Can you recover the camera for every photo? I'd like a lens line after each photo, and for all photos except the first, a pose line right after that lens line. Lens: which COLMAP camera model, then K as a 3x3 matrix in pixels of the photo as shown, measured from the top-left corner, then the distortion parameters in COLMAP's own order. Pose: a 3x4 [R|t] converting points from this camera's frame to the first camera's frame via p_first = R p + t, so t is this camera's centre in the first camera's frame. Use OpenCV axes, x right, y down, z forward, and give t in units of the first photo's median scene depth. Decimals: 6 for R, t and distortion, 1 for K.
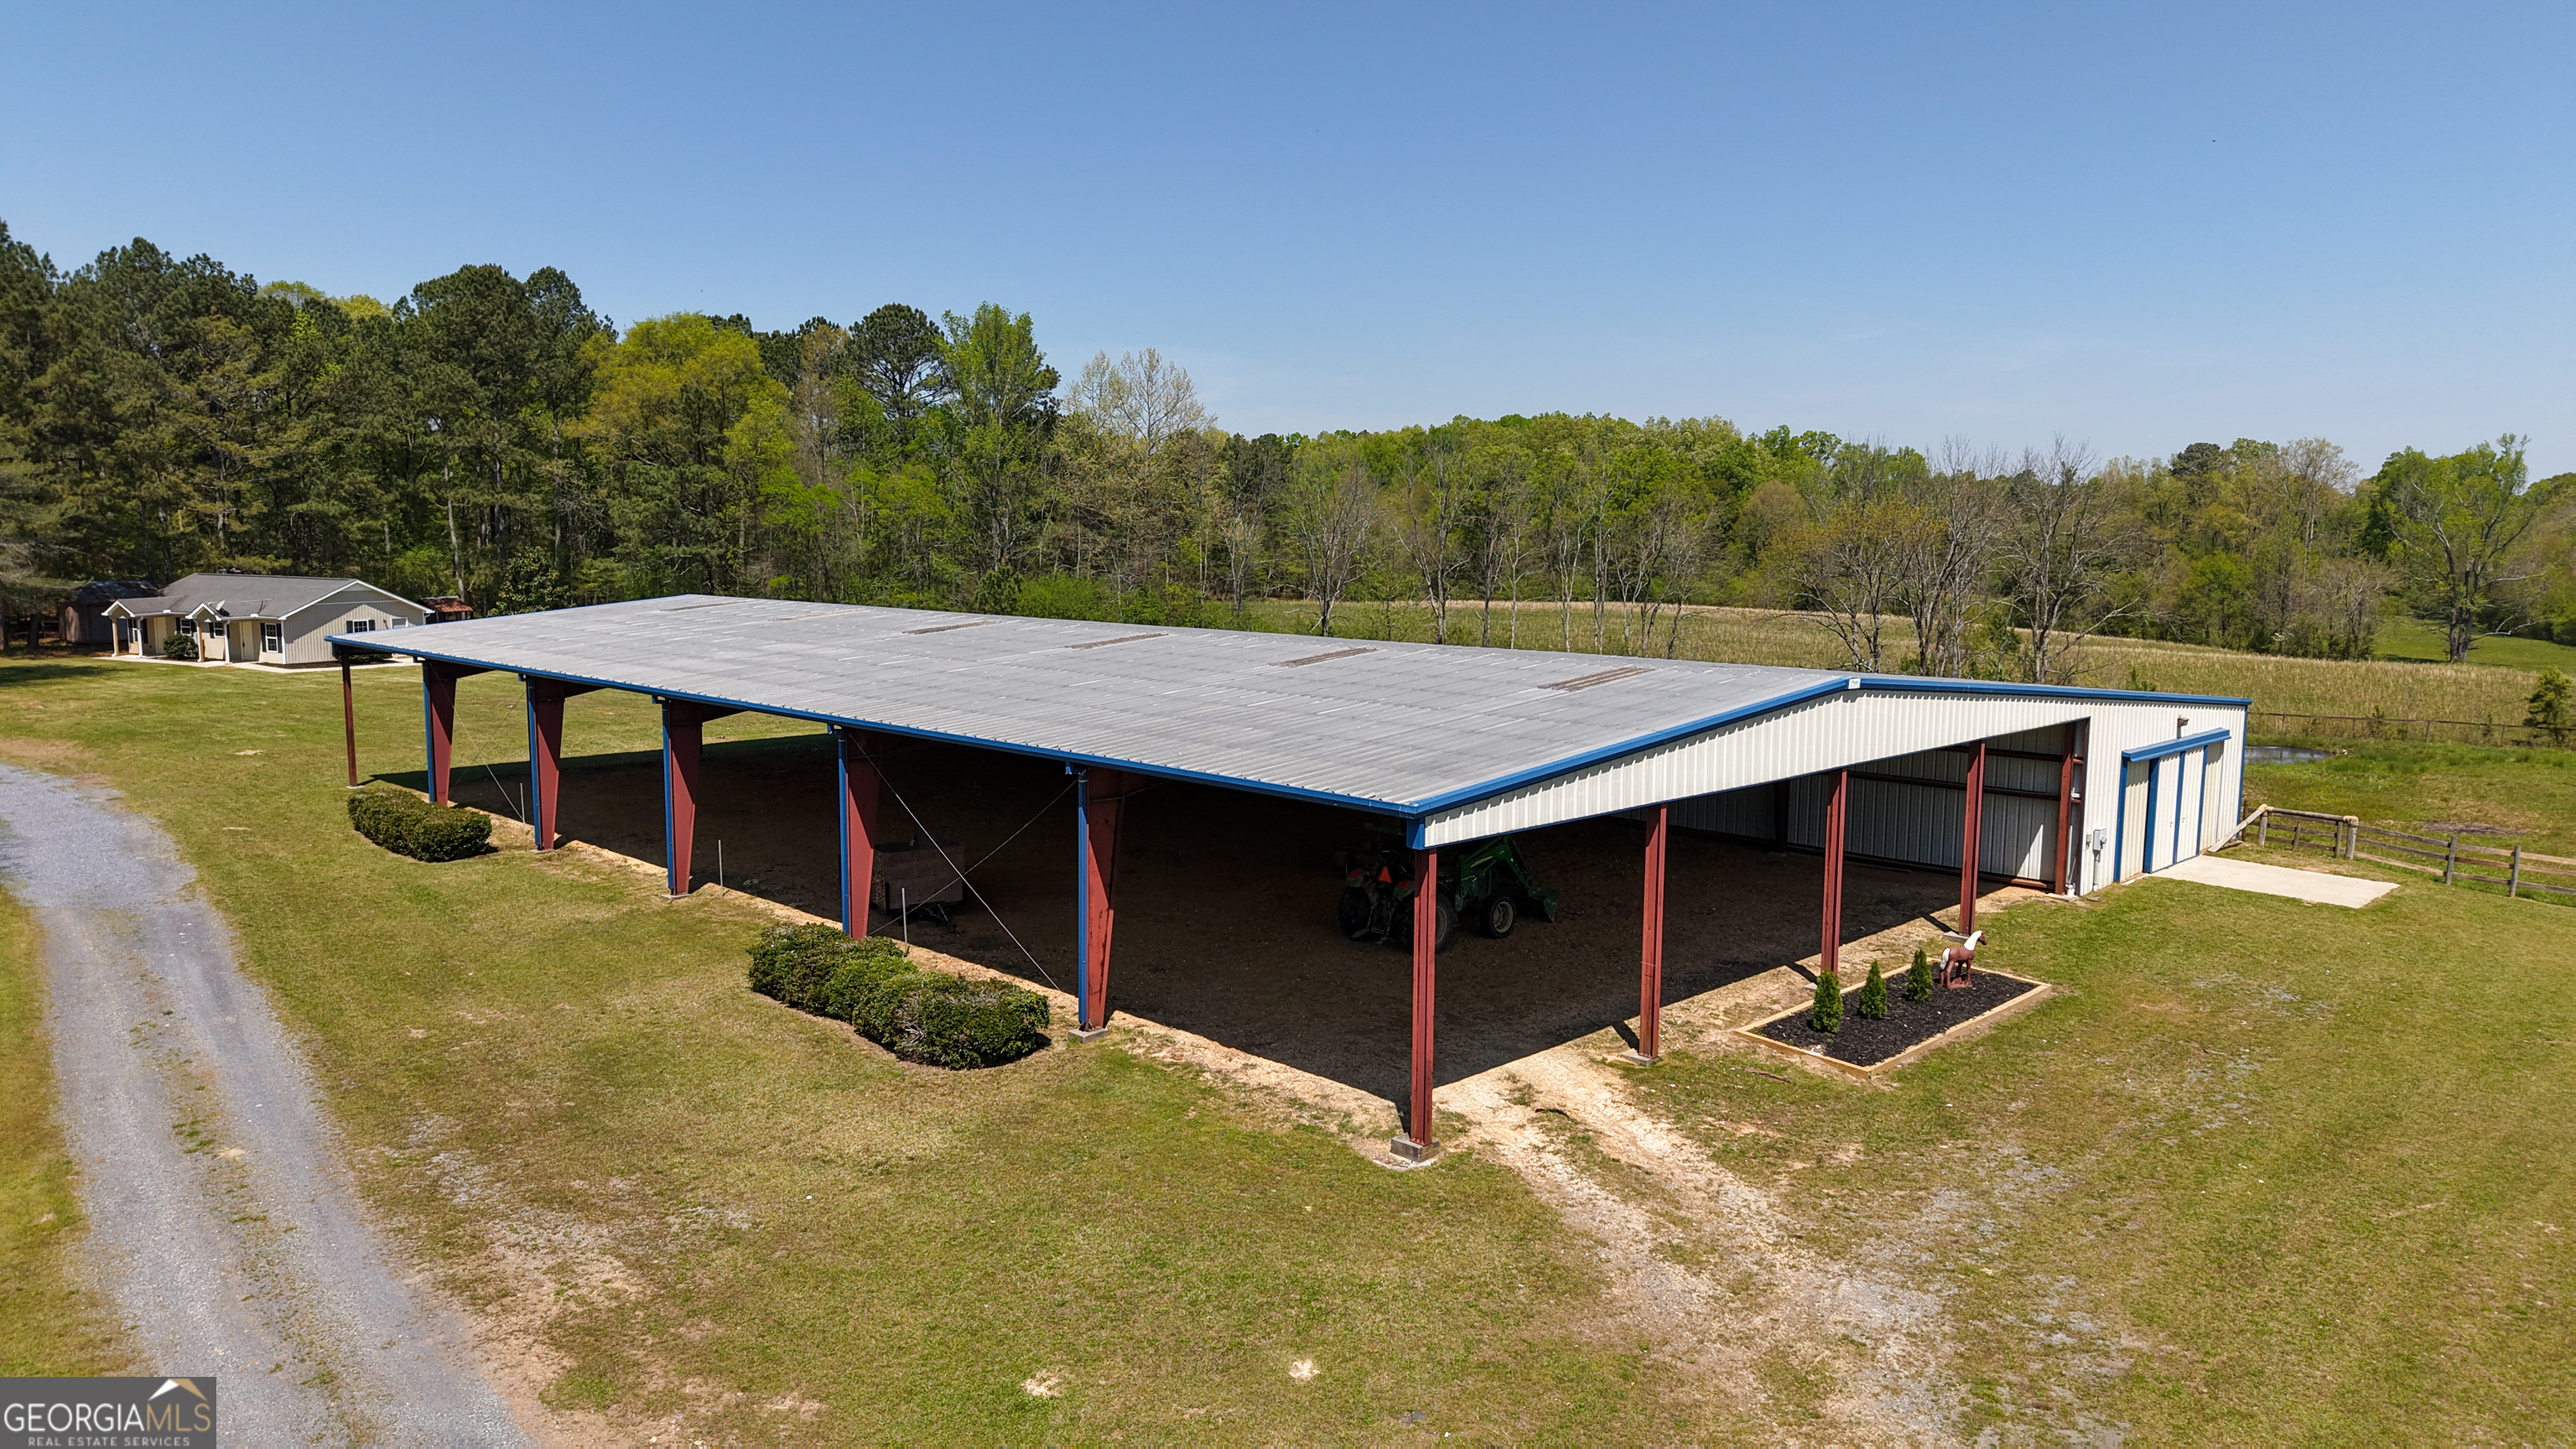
lens RADIAL K [[1681.5, 0, 1283.4], [0, 1681.5, 725.8], [0, 0, 1]] dist [0.044344, -0.018678]
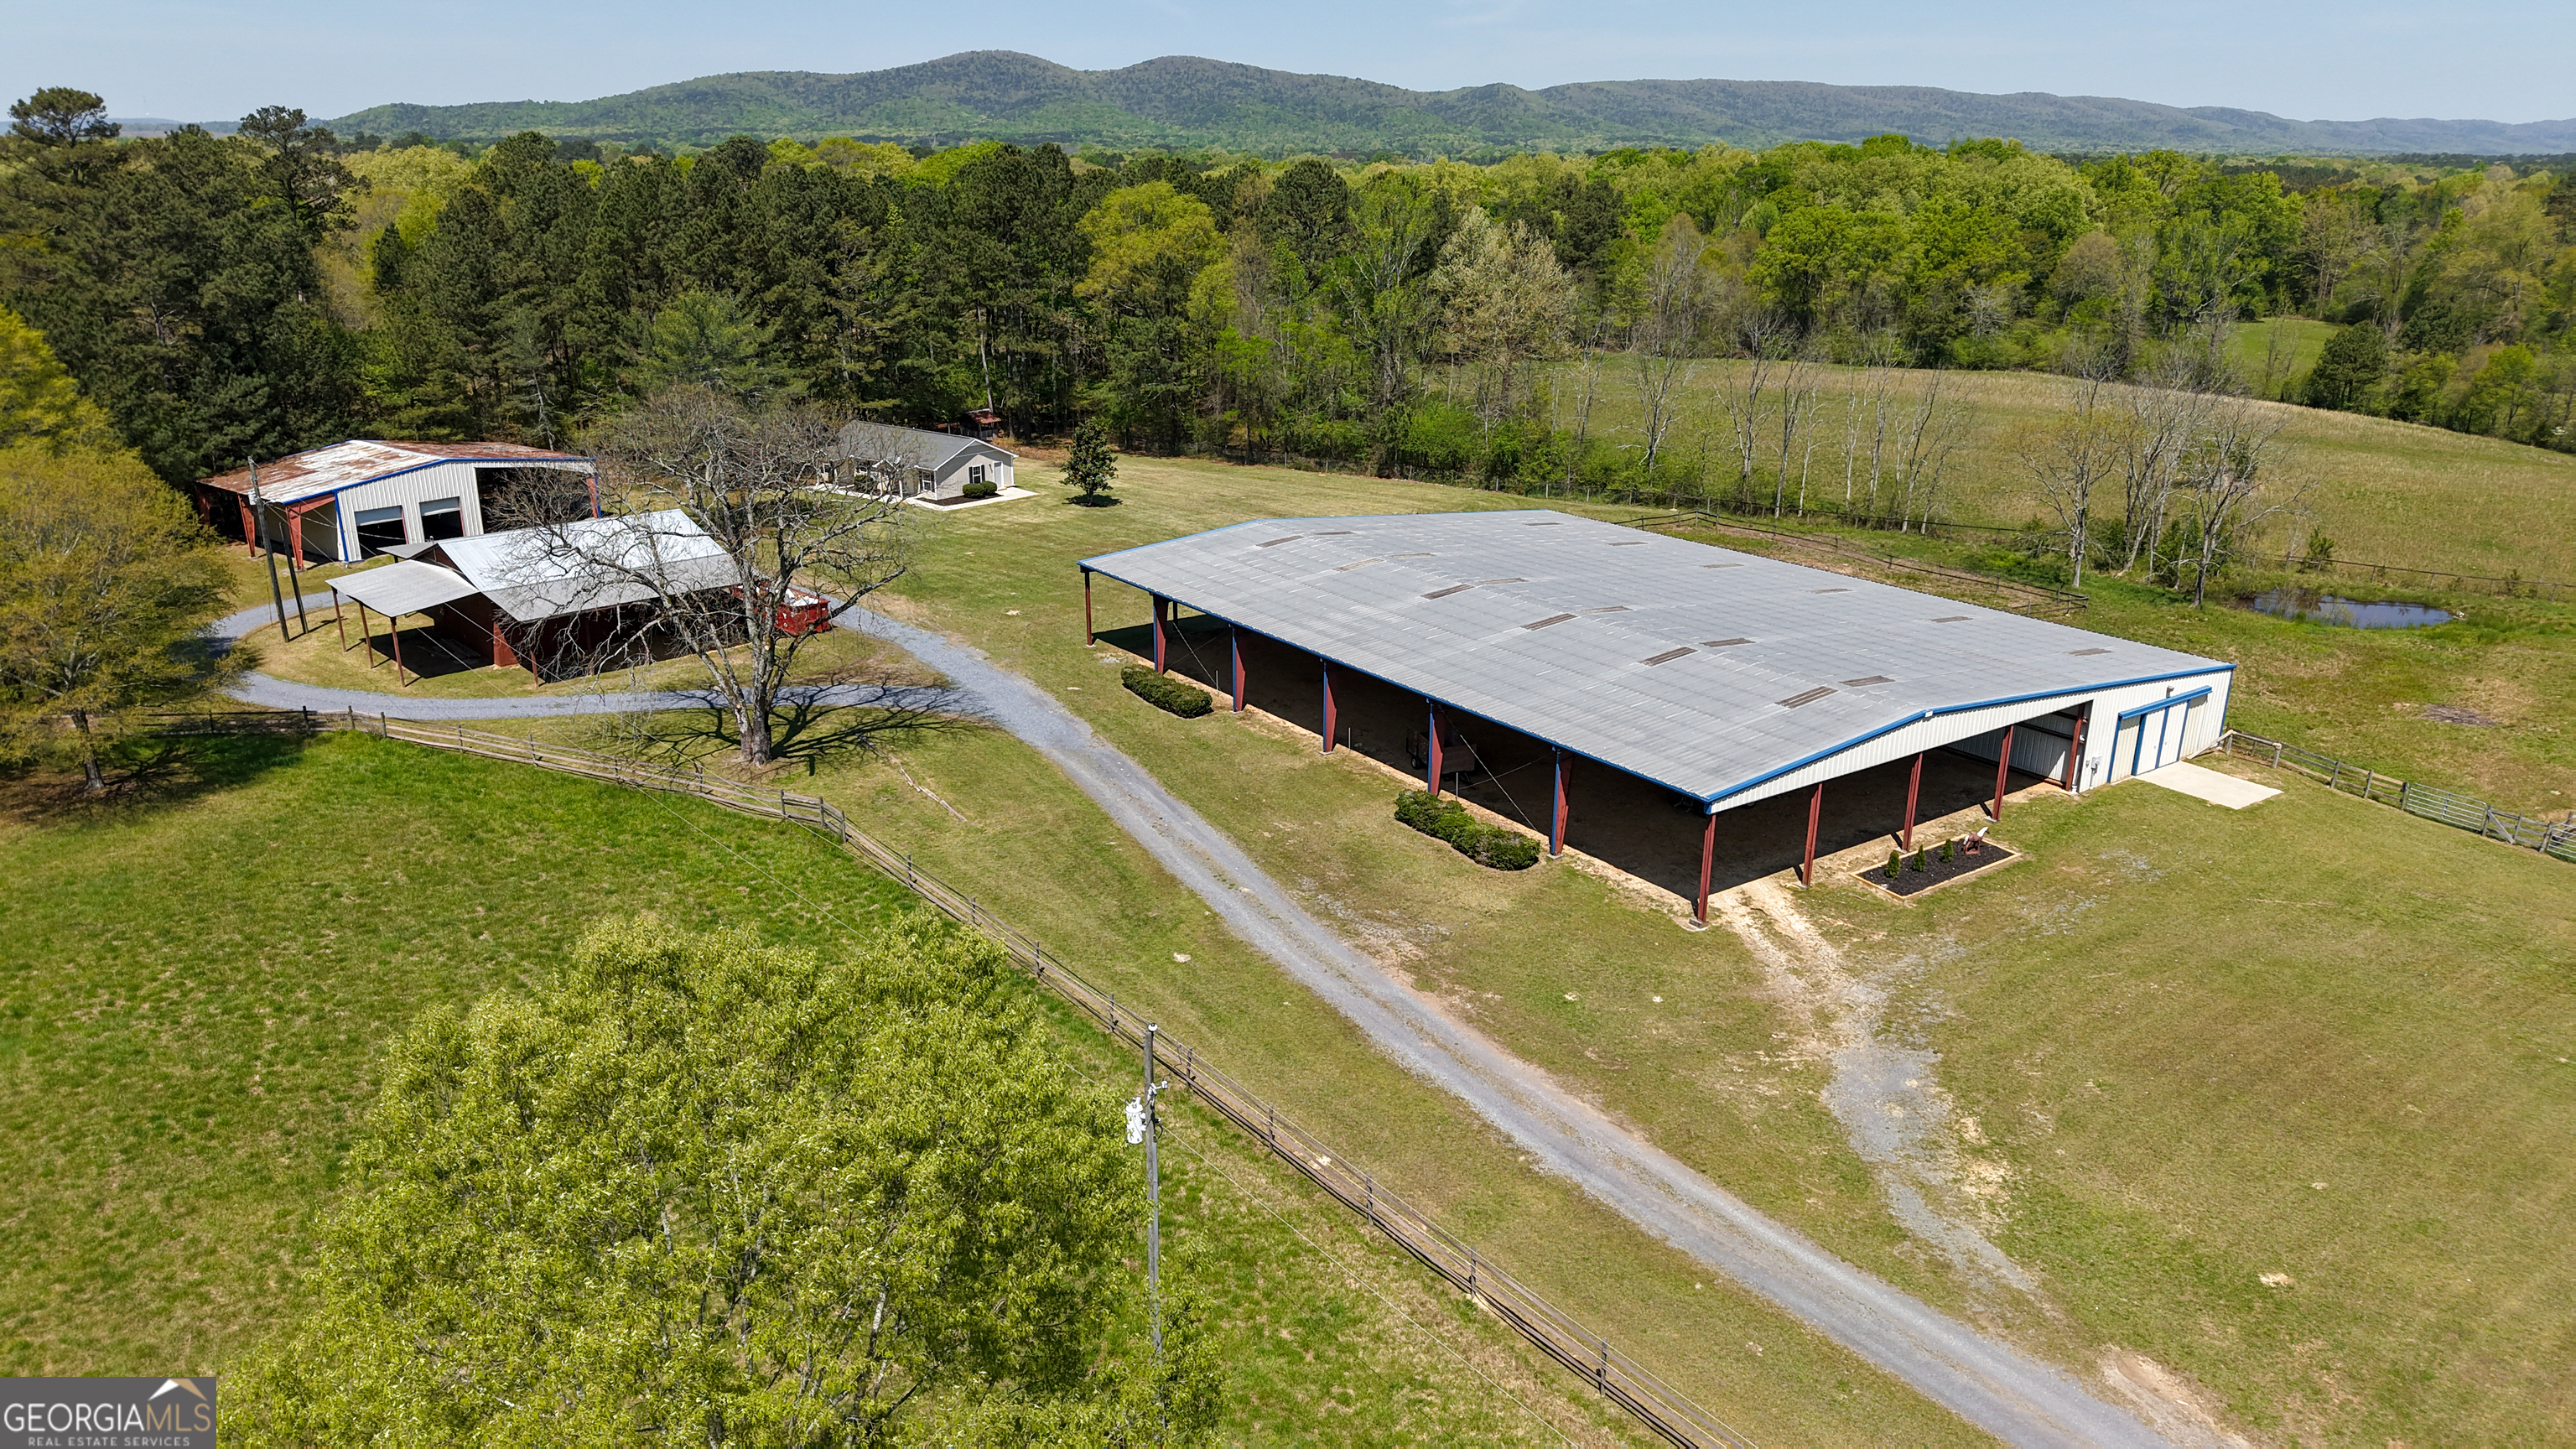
lens RADIAL K [[1681.5, 0, 1299.7], [0, 1681.5, 725.4], [0, 0, 1]] dist [0.044344, -0.018678]
pose [[0.986835, 0.054715, -0.152191, -0.121090], [-0.023057, 0.979018, 0.202467, -0.451817], [0.160075, -0.196292, 0.967391, -1.250280]]
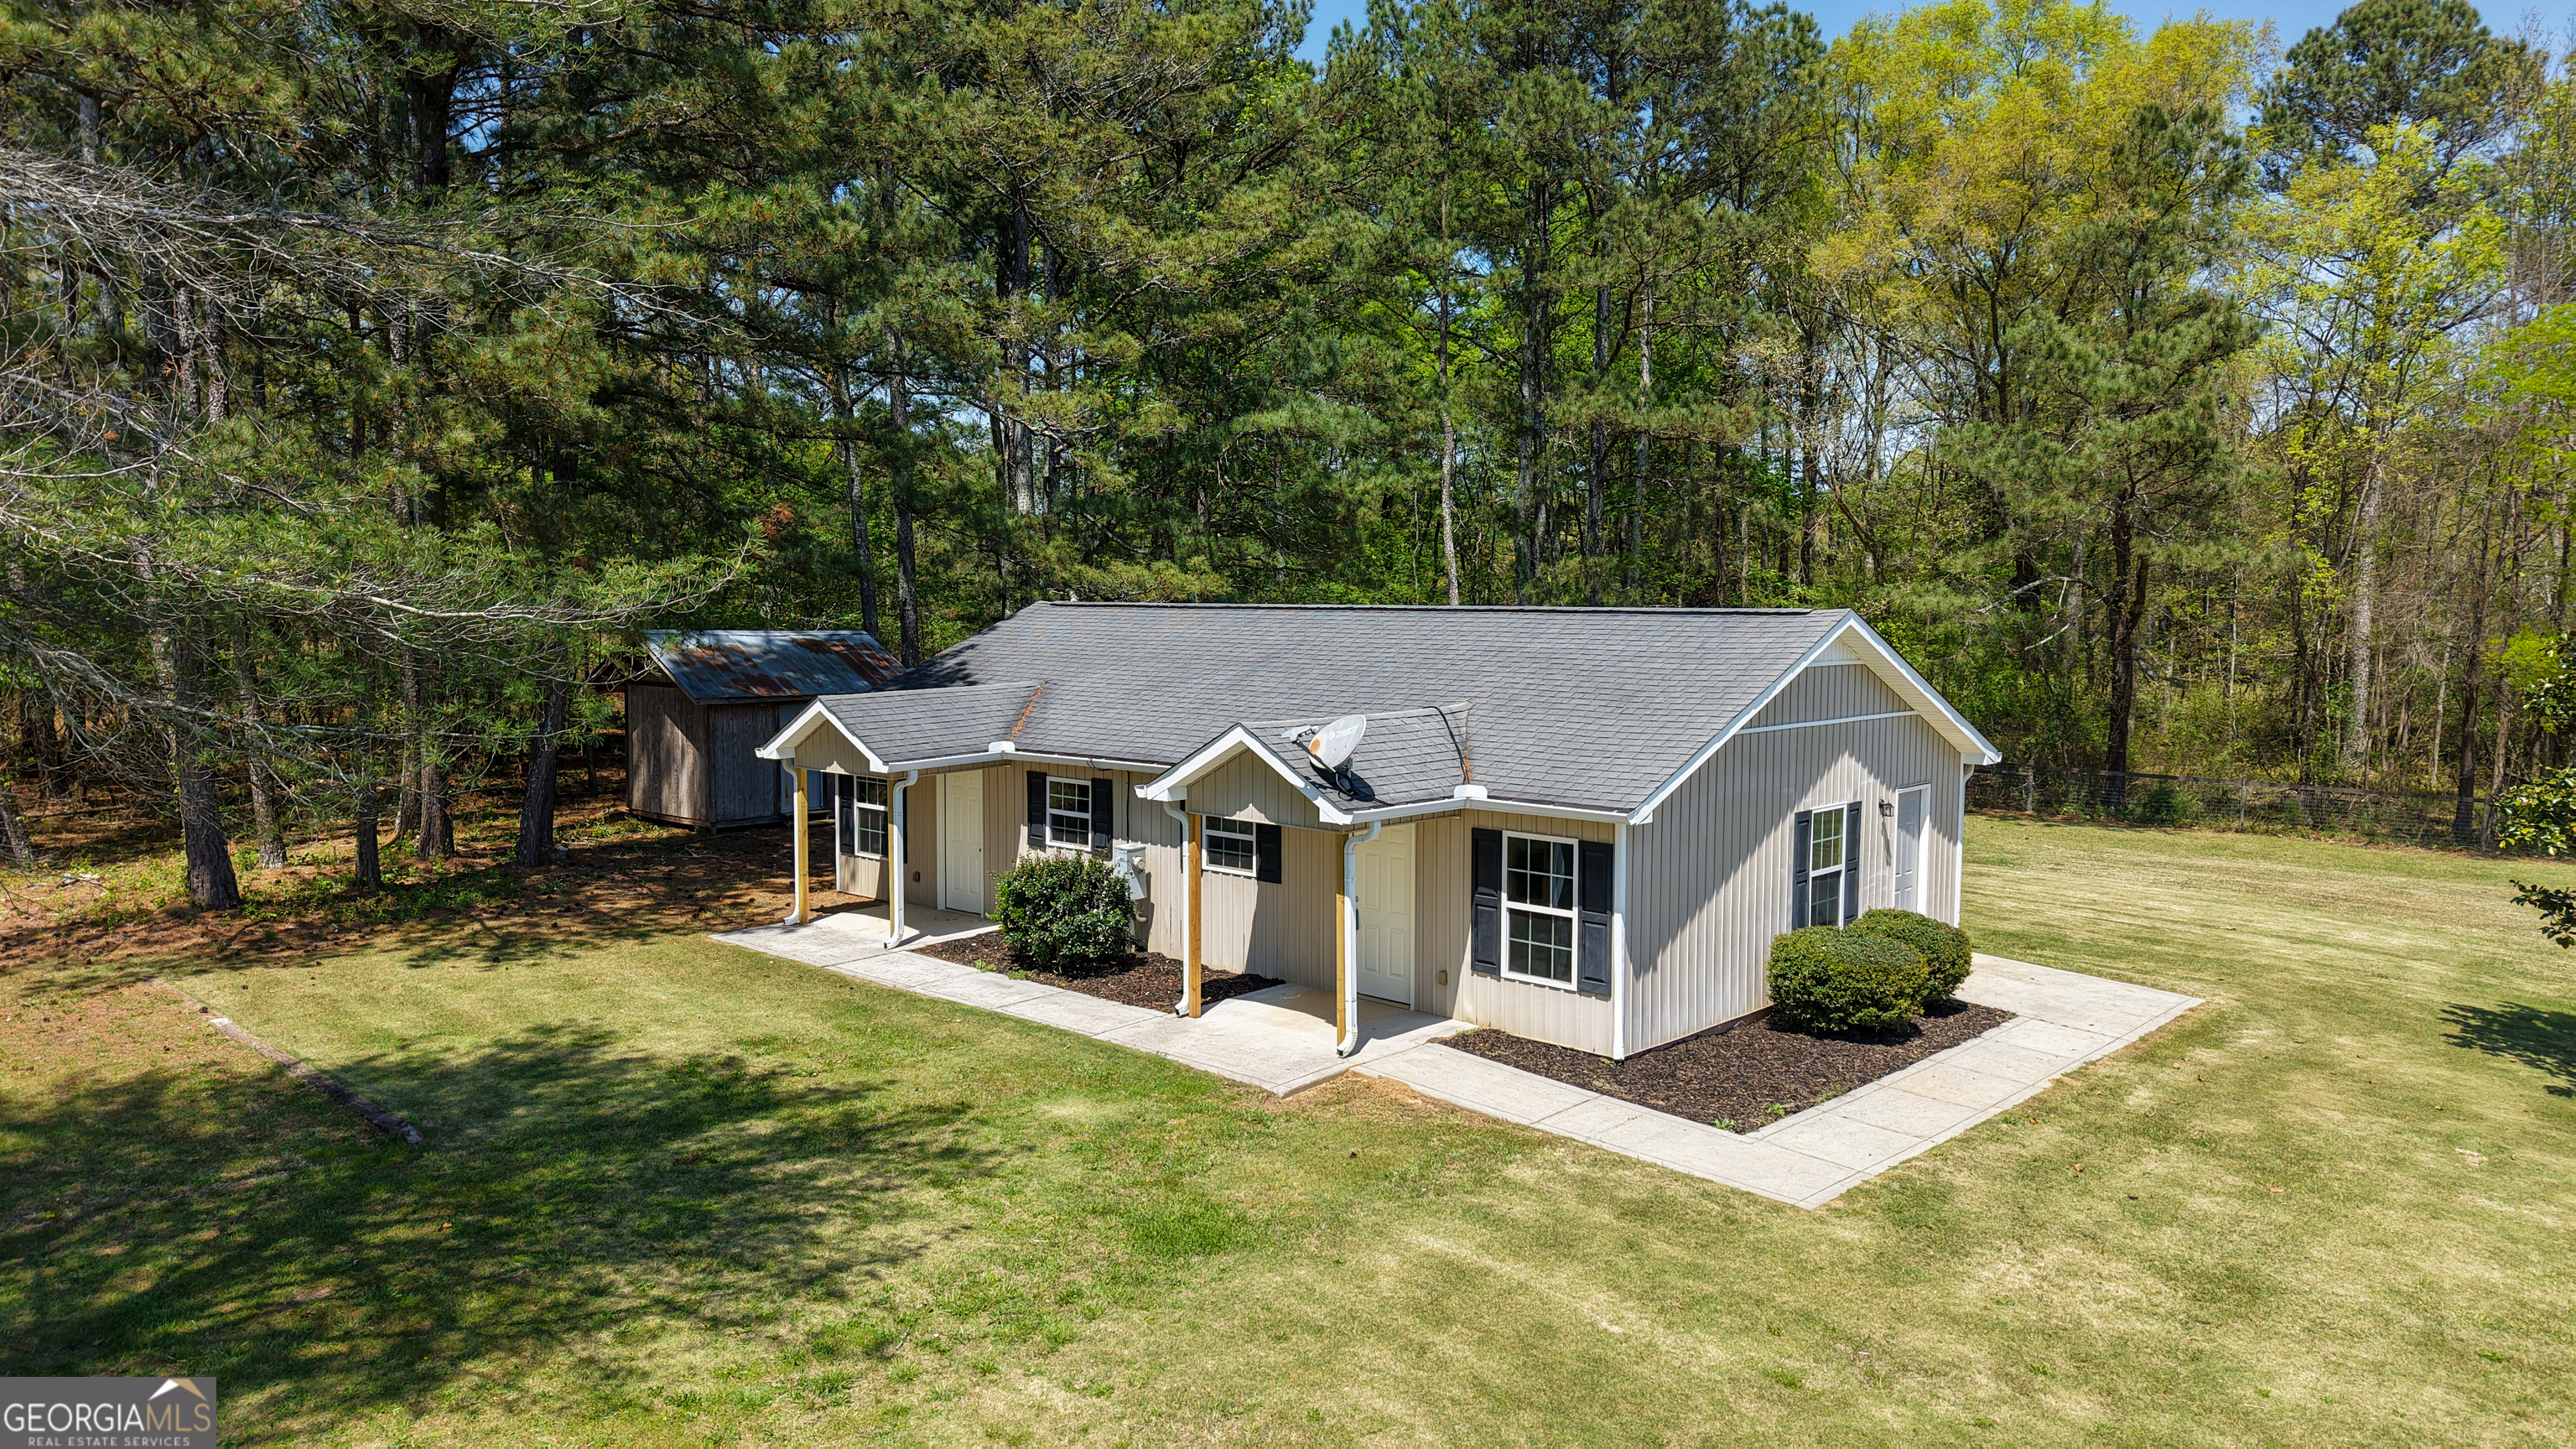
lens RADIAL K [[1681.5, 0, 1282.1], [0, 1681.5, 729.4], [0, 0, 1]] dist [0.044344, -0.018678]
pose [[0.962270, 0.019979, -0.271362, -1.742070], [-0.030179, 0.998984, -0.033467, -0.198448], [0.270418, 0.040394, 0.961895, 2.461890]]
